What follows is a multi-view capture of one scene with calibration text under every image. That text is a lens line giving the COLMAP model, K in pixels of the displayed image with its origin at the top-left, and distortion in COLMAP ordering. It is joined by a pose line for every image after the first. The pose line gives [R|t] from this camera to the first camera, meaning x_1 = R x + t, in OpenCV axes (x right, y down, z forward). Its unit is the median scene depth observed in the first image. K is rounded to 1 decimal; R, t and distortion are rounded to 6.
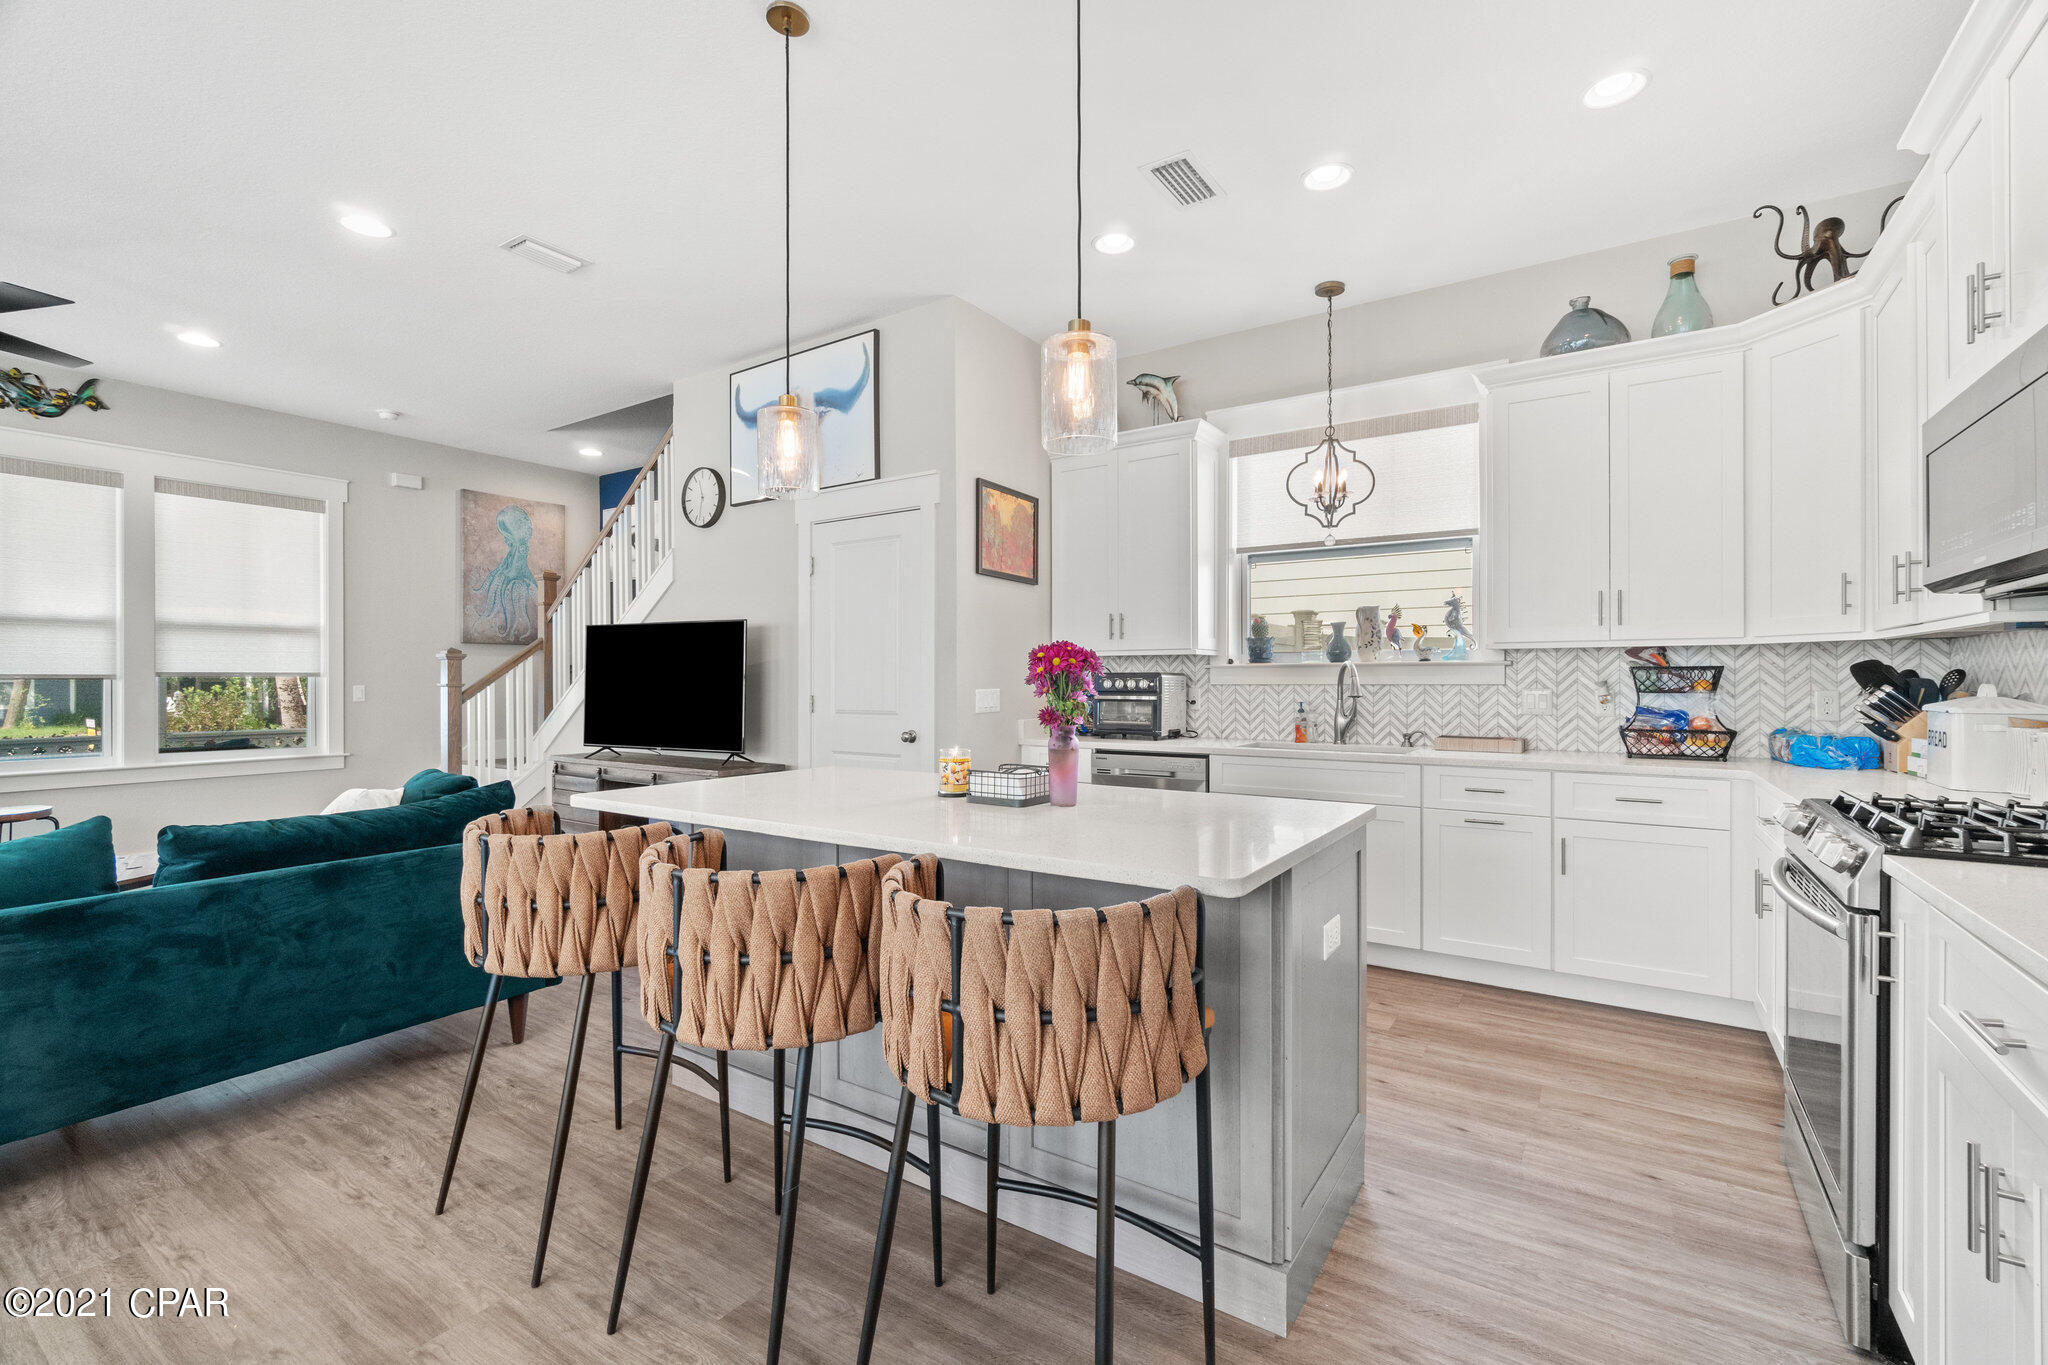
lens RADIAL K [[883.3, 0, 1021.9], [0, 883.3, 681.7], [0, 0, 1]] dist [-0.004558, 0.001490]
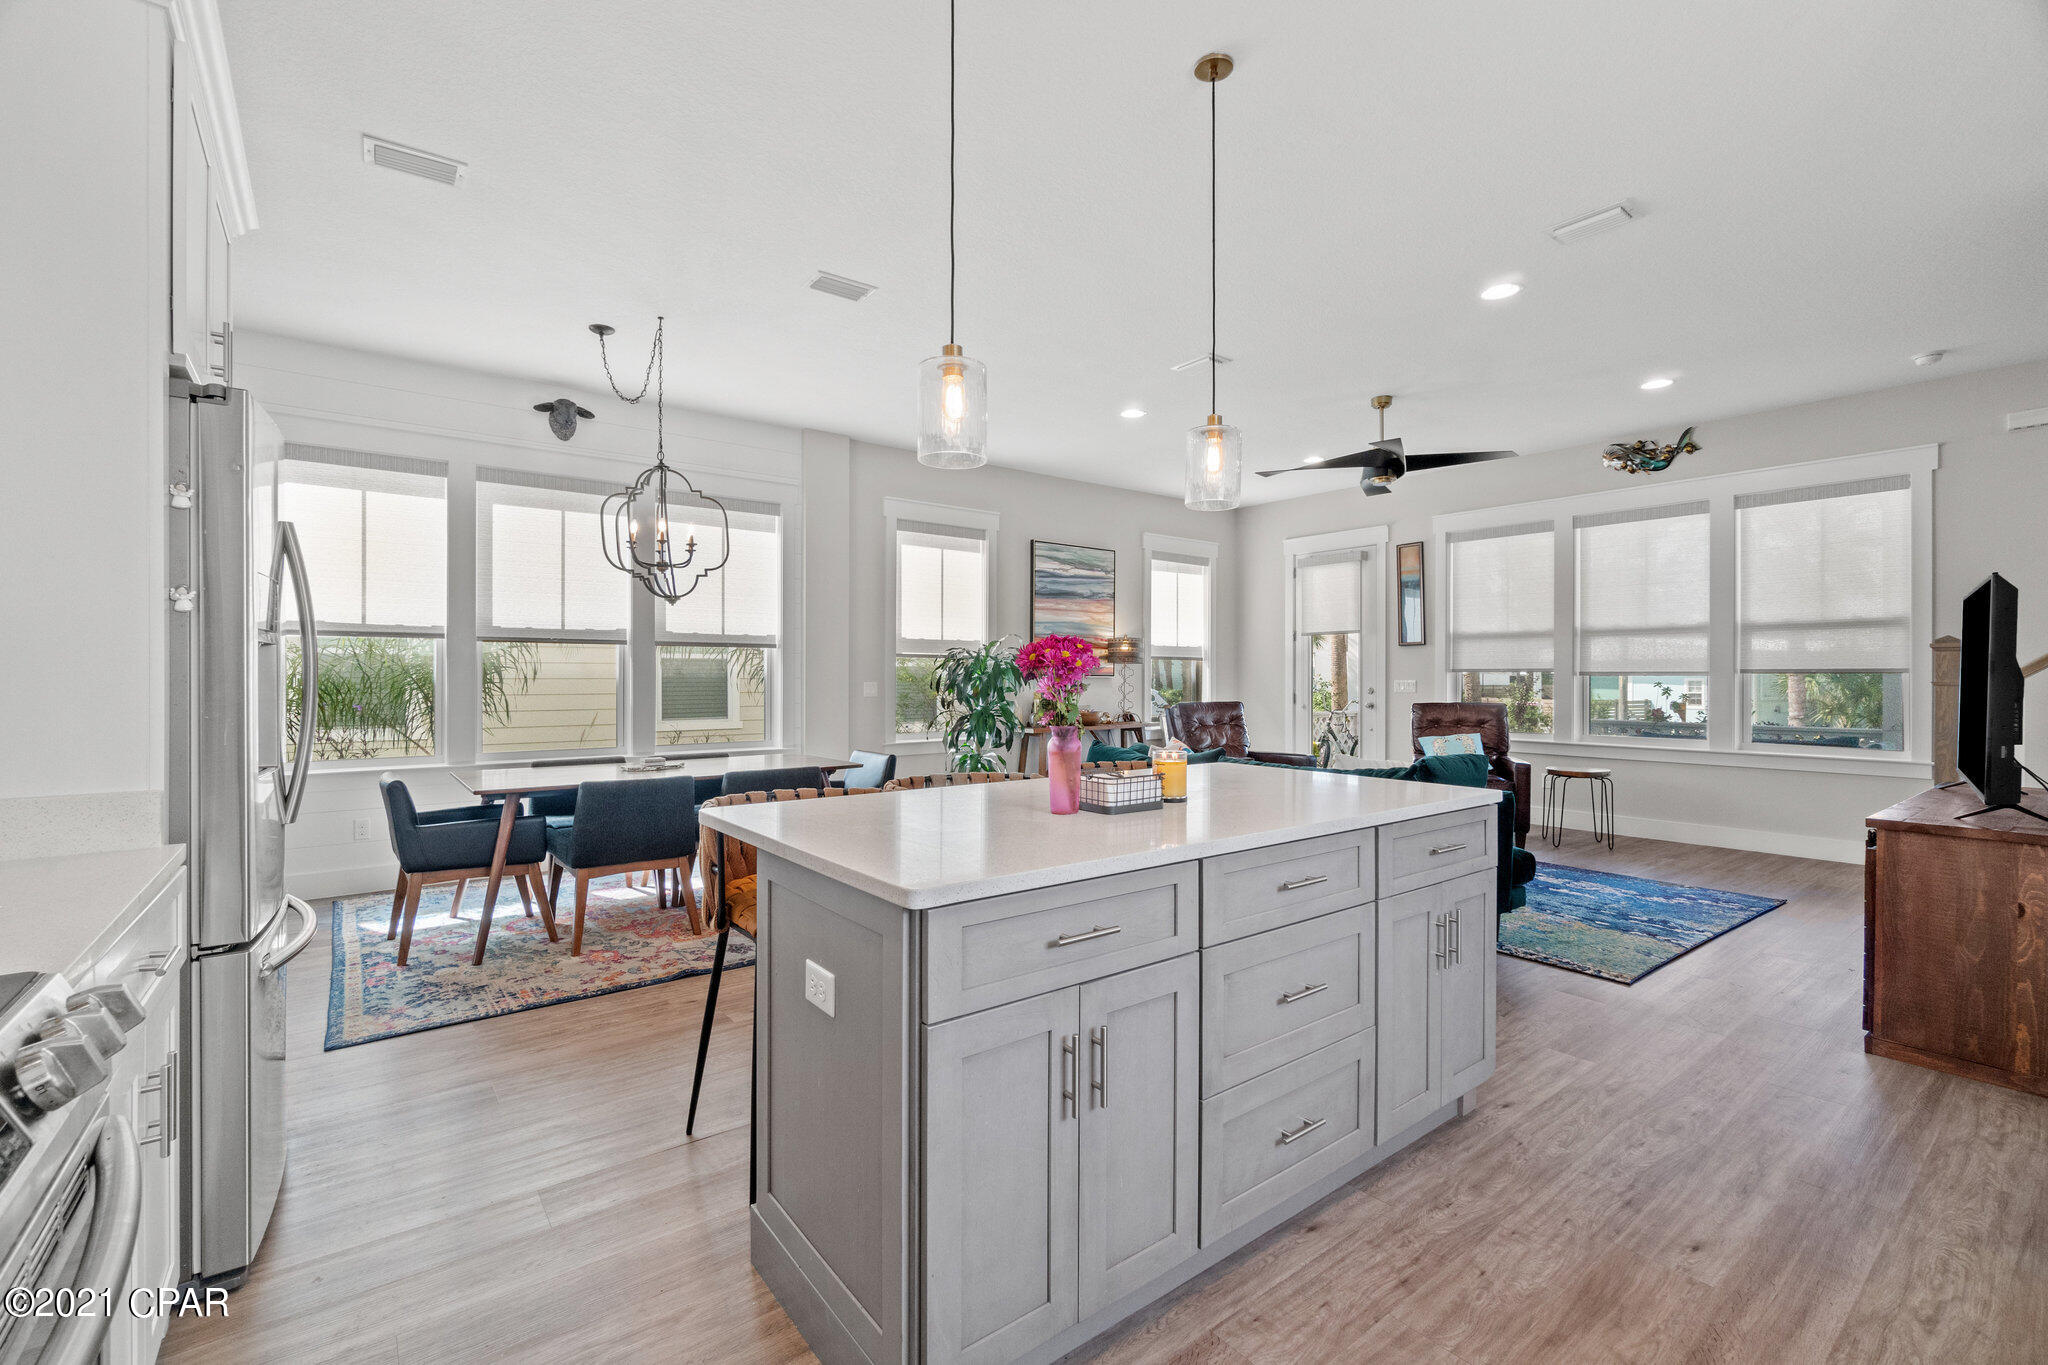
lens RADIAL K [[883.3, 0, 1026.5], [0, 883.3, 674.6], [0, 0, 1]] dist [-0.004558, 0.001490]
pose [[-0.318739, -0.001461, -0.947841, 0.479131], [-0.004703, 0.999989, 0.000040, 0.000530], [0.947831, 0.004471, -0.318742, 0.640296]]
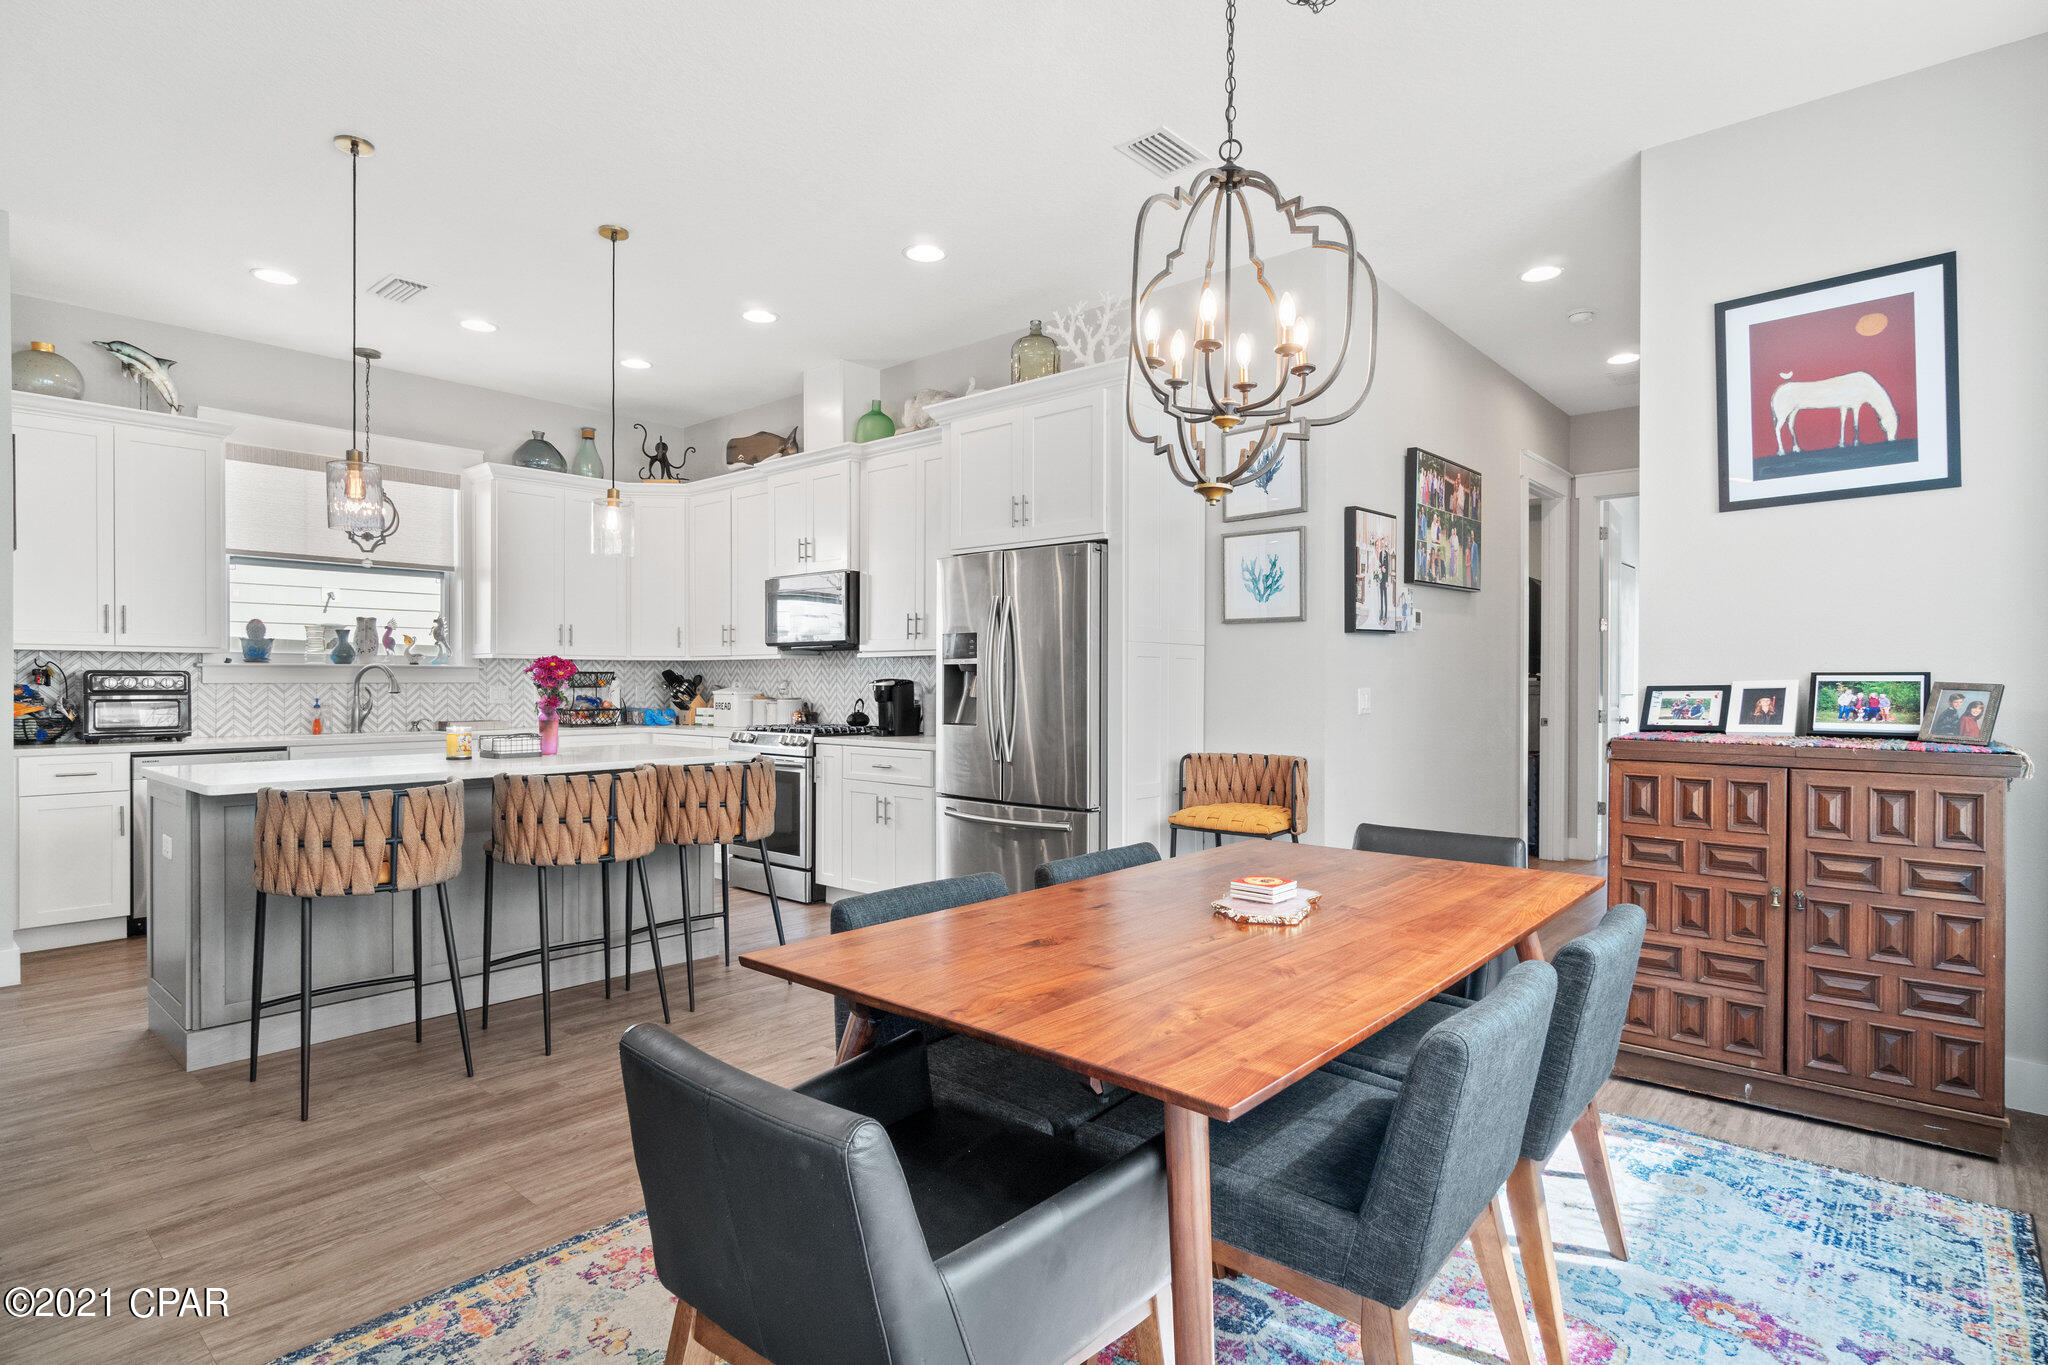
lens RADIAL K [[1042.9, 0, 1030.5], [0, 1042.9, 683.9], [0, 0, 1]] dist [-0.002828, -0.001251]
pose [[0.131044, -0.000838, 0.991376, -0.890472], [0.001933, 0.999998, 0.000590, 0.005150], [-0.991375, 0.001839, 0.131046, -0.075490]]
